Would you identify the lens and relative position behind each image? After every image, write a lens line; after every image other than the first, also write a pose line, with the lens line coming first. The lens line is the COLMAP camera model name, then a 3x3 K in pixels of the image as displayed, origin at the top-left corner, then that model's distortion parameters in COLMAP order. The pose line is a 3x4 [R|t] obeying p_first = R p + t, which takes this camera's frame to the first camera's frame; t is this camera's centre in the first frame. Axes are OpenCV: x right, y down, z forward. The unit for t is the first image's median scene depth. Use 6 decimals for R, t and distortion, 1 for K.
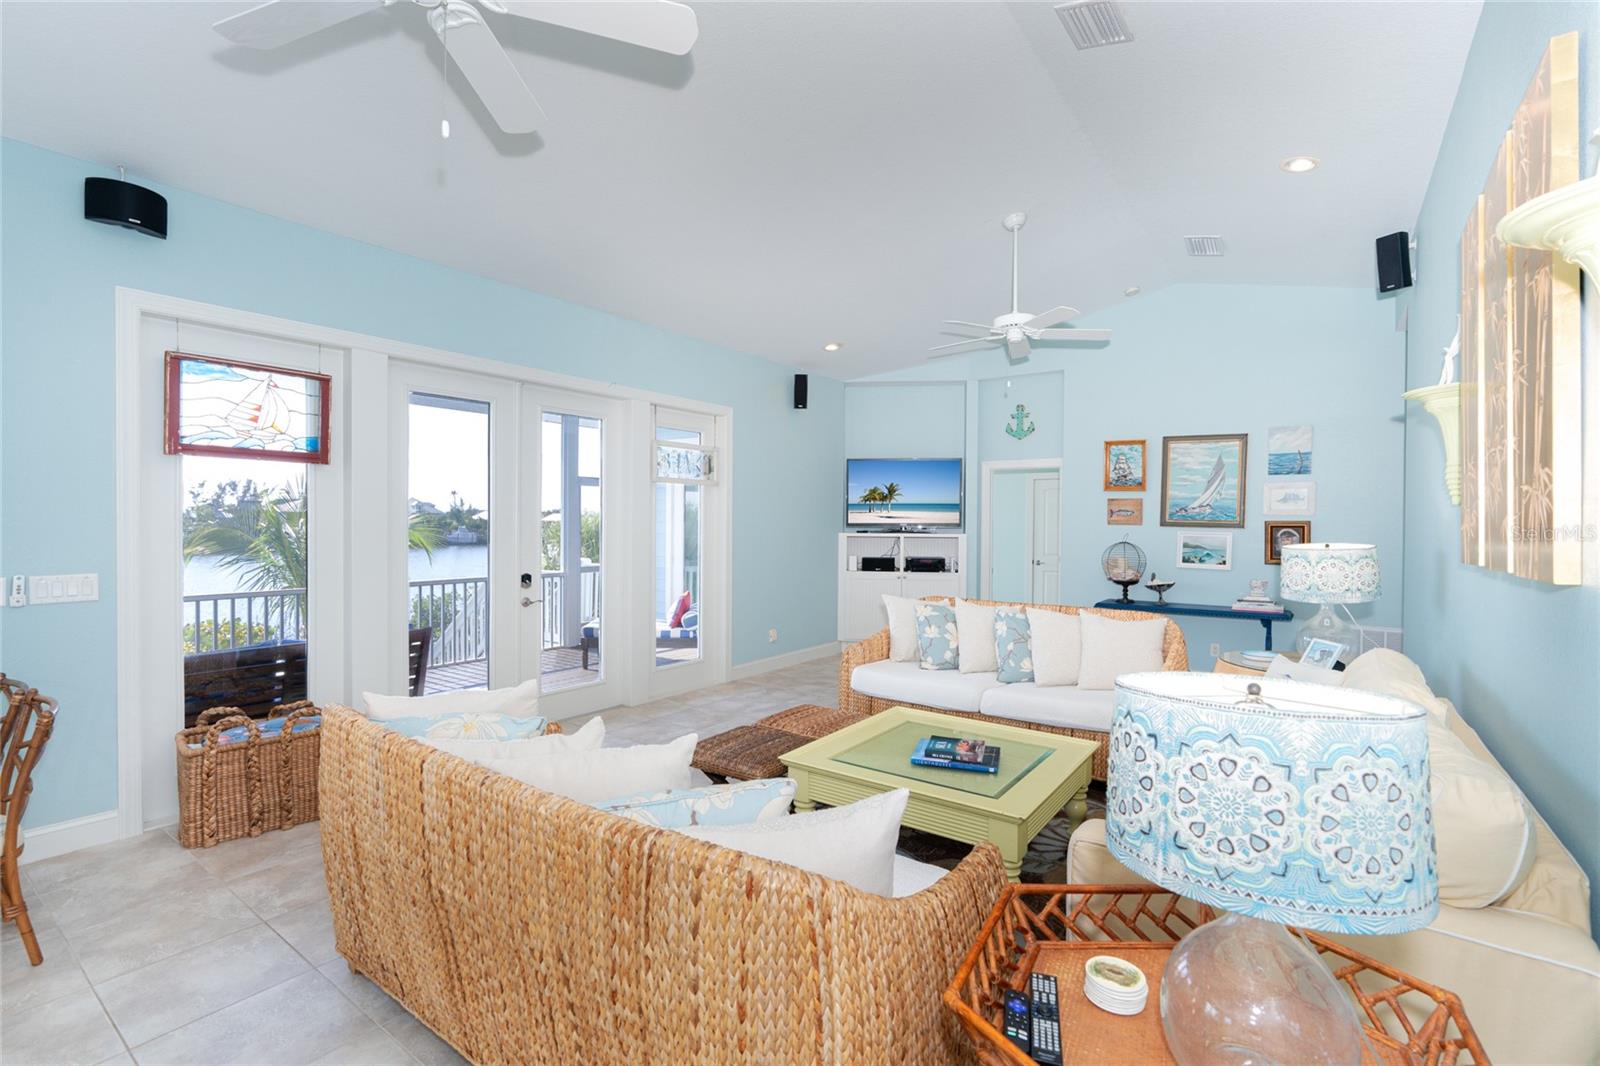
lens RADIAL K [[723.0, 0, 806.6], [0, 723.0, 531.0], [0, 0, 1]] dist [-0.001213, -0.000076]
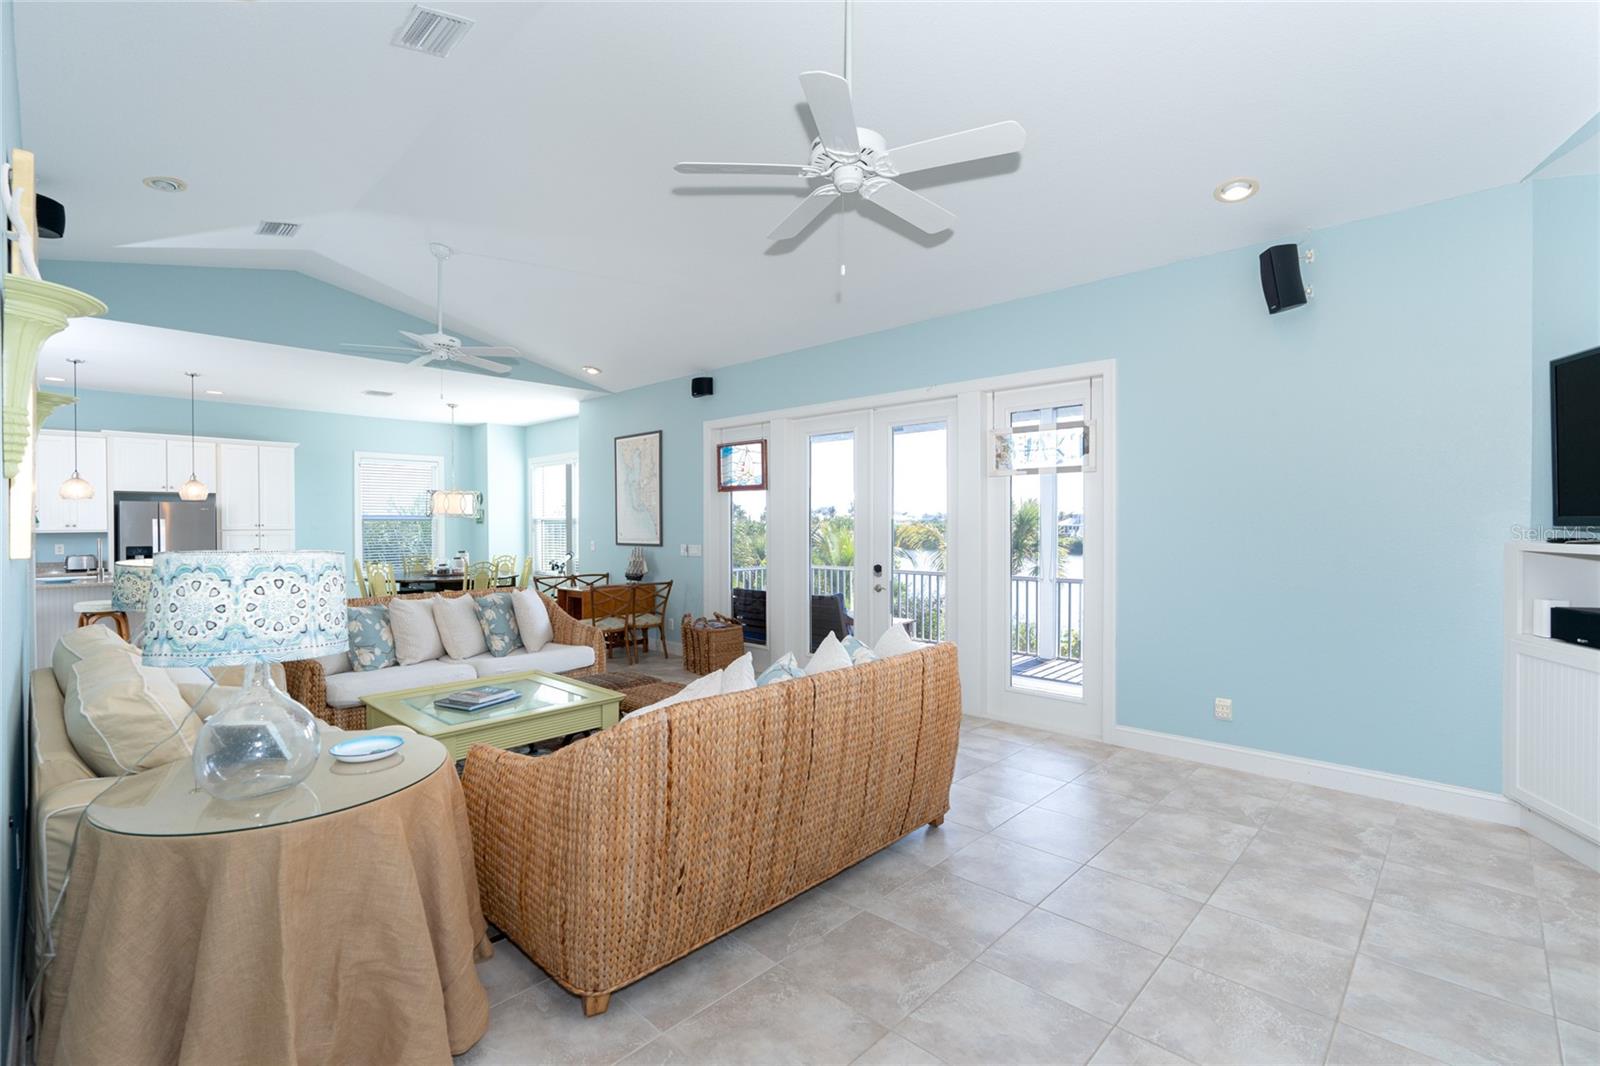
lens RADIAL K [[723.0, 0, 806.6], [0, 723.0, 531.0], [0, 0, 1]] dist [-0.001213, -0.000076]
pose [[-0.120889, -0.000279, -0.992666, 0.991446], [-0.015860, 0.999873, 0.001650, 0.003117], [0.992539, 0.015943, -0.120879, 1.231510]]
